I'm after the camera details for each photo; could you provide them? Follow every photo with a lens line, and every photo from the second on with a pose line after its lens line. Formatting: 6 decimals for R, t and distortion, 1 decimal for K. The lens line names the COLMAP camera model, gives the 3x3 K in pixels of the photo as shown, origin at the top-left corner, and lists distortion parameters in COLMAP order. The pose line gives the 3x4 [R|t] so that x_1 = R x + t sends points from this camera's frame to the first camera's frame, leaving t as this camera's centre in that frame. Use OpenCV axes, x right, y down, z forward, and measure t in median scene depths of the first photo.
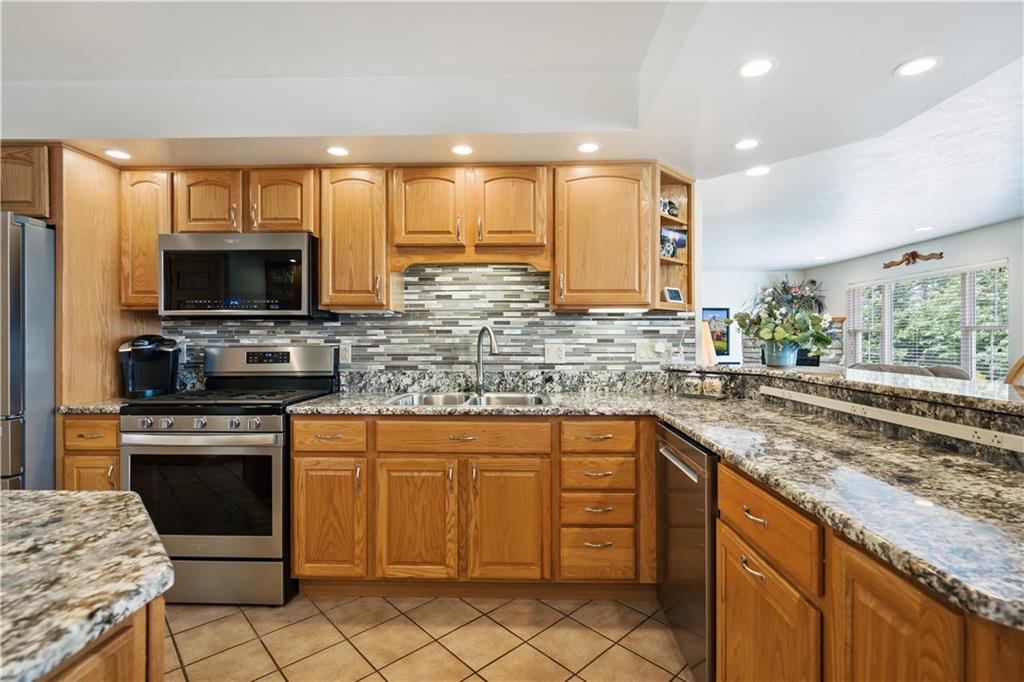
lens RADIAL K [[468.4, 0, 512.0], [0, 468.4, 341.0], [0, 0, 1]] dist [-0.001098, -0.000048]
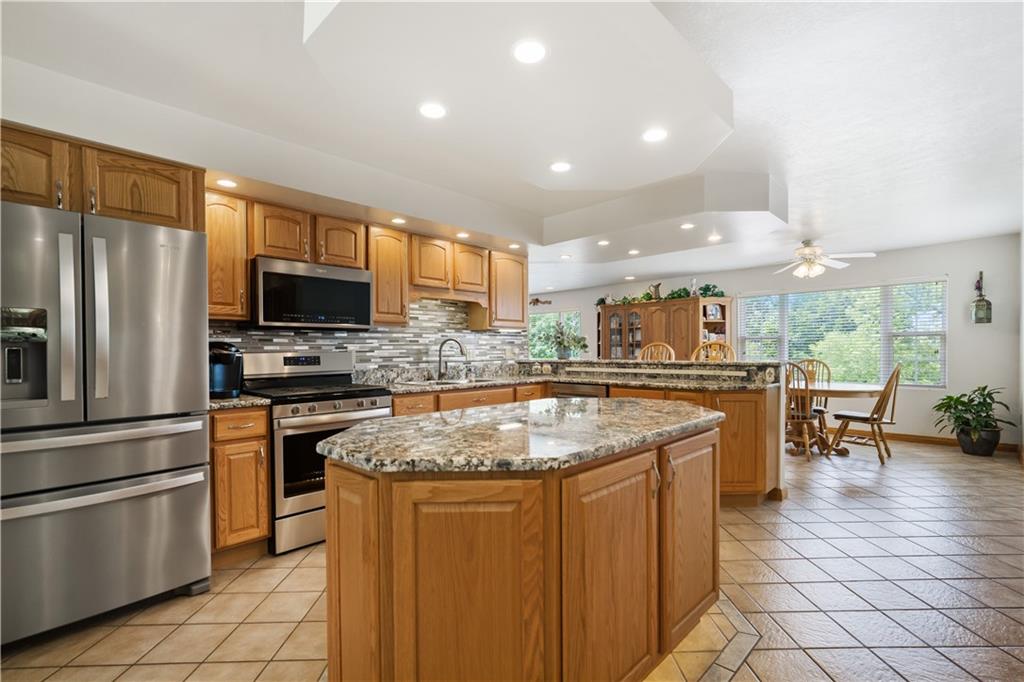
lens RADIAL K [[464.9, 0, 511.9], [0, 464.9, 354.1], [0, 0, 1]] dist [-0.002947, -0.000399]
pose [[0.678335, -0.011239, 0.734667, -1.130758], [0.011612, 0.999922, 0.004575, 0.019422], [-0.734661, 0.005427, 0.678412, -0.262589]]
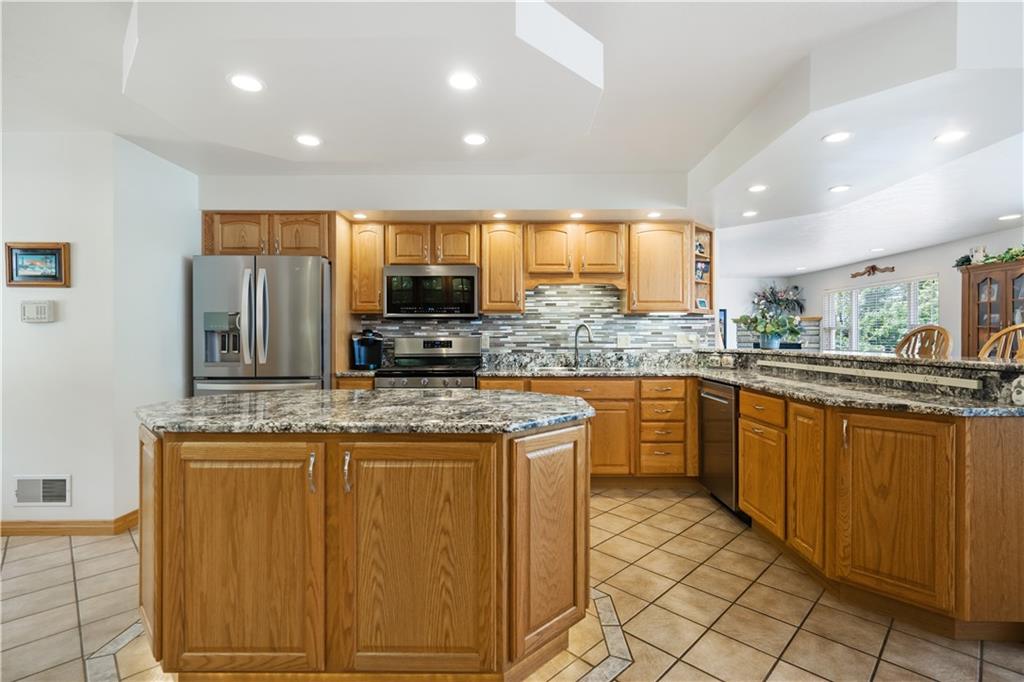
lens RADIAL K [[468.4, 0, 512.0], [0, 468.4, 341.0], [0, 0, 1]] dist [-0.001098, -0.000048]
pose [[0.999815, -0.000819, 0.019204, -0.331240], [0.000768, 0.999996, 0.002631, 0.021988], [-0.019206, -0.002616, 0.999812, -0.572527]]
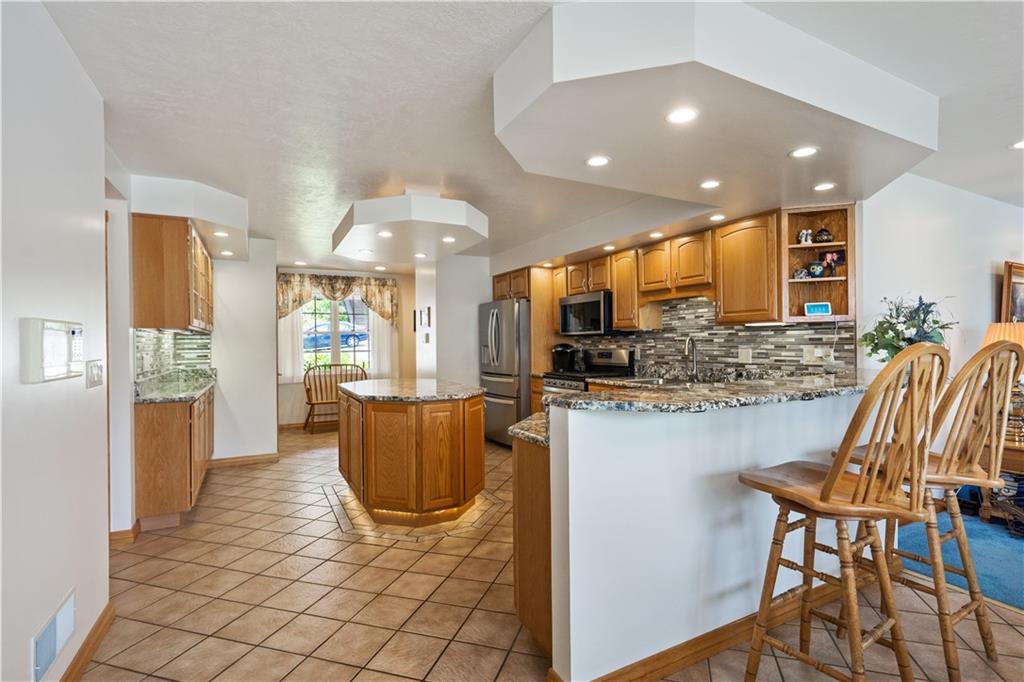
lens RADIAL K [[482.1, 0, 521.9], [0, 482.1, 343.7], [0, 0, 1]] dist [-0.000272, -0.000134]
pose [[0.506759, -0.002771, -0.862084, 1.055345], [0.007629, 0.999970, 0.001270, -0.017198], [0.862054, -0.007221, 0.506765, -0.286498]]
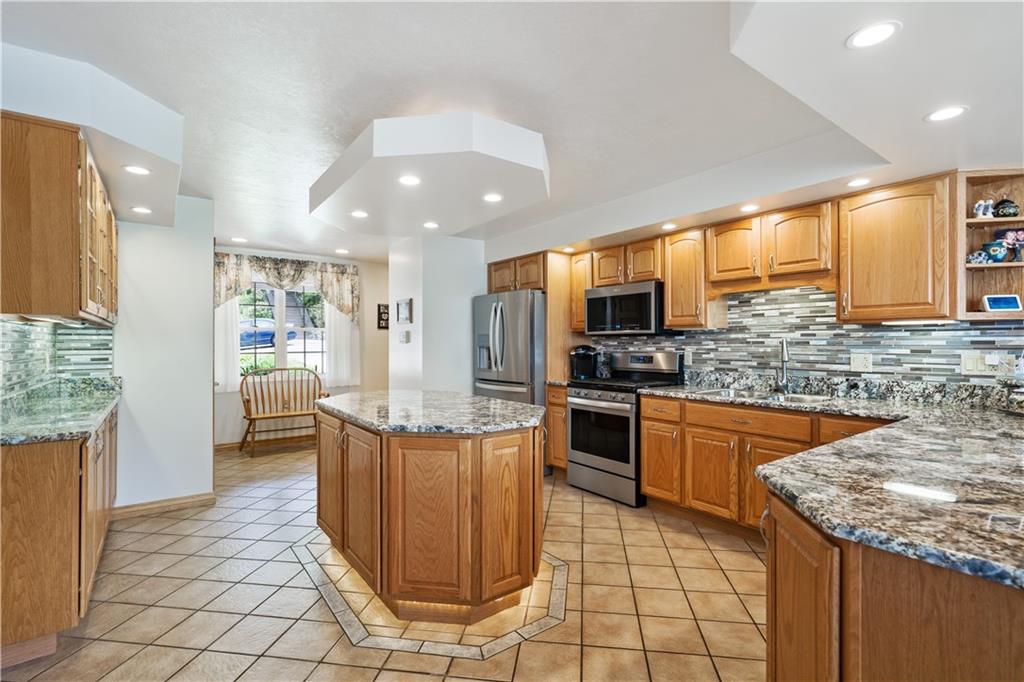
lens RADIAL K [[472.9, 0, 520.4], [0, 472.9, 342.4], [0, 0, 1]] dist [-0.000035, 0.000884]
pose [[0.629187, -0.001750, -0.777252, 0.487310], [-0.000241, 0.999997, -0.002447, -0.018873], [0.777254, 0.001727, 0.629185, -0.330793]]
